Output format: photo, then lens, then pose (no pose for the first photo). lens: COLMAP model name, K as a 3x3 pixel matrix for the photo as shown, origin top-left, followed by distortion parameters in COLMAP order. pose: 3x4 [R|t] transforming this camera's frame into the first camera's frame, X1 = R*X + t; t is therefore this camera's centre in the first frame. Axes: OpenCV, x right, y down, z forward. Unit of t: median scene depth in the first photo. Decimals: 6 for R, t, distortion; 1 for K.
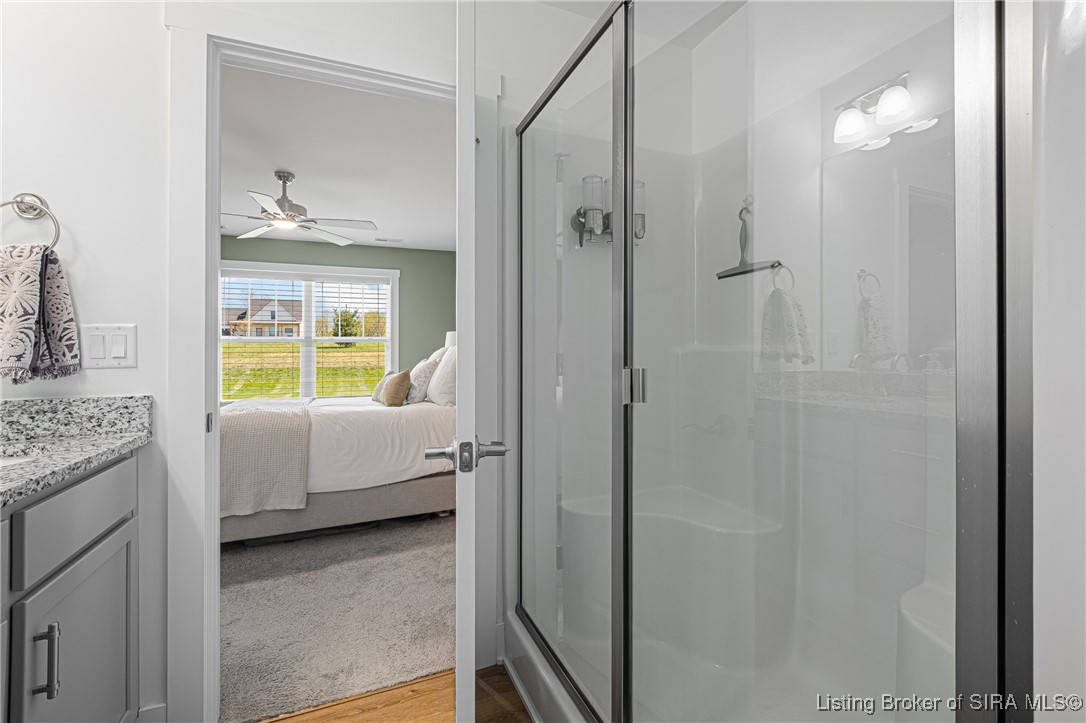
lens RADIAL K [[473.1, 0, 544.3], [0, 473.1, 360.5], [0, 0, 1]] dist [-0.002065, -0.000774]
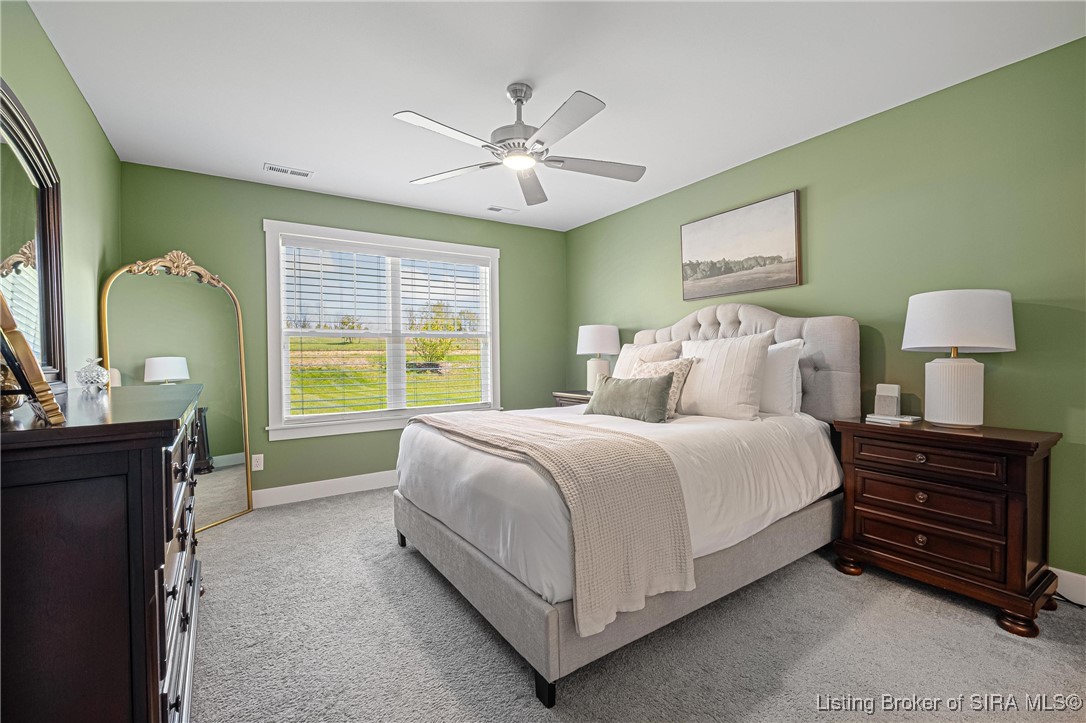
lens RADIAL K [[473.1, 0, 556.6], [0, 473.1, 367.2], [0, 0, 1]] dist [-0.002065, -0.000774]
pose [[0.982130, -0.004832, 0.188142, -0.388459], [0.002220, 0.999898, 0.014092, 0.000284], [-0.188191, -0.013423, 0.982041, 0.192176]]
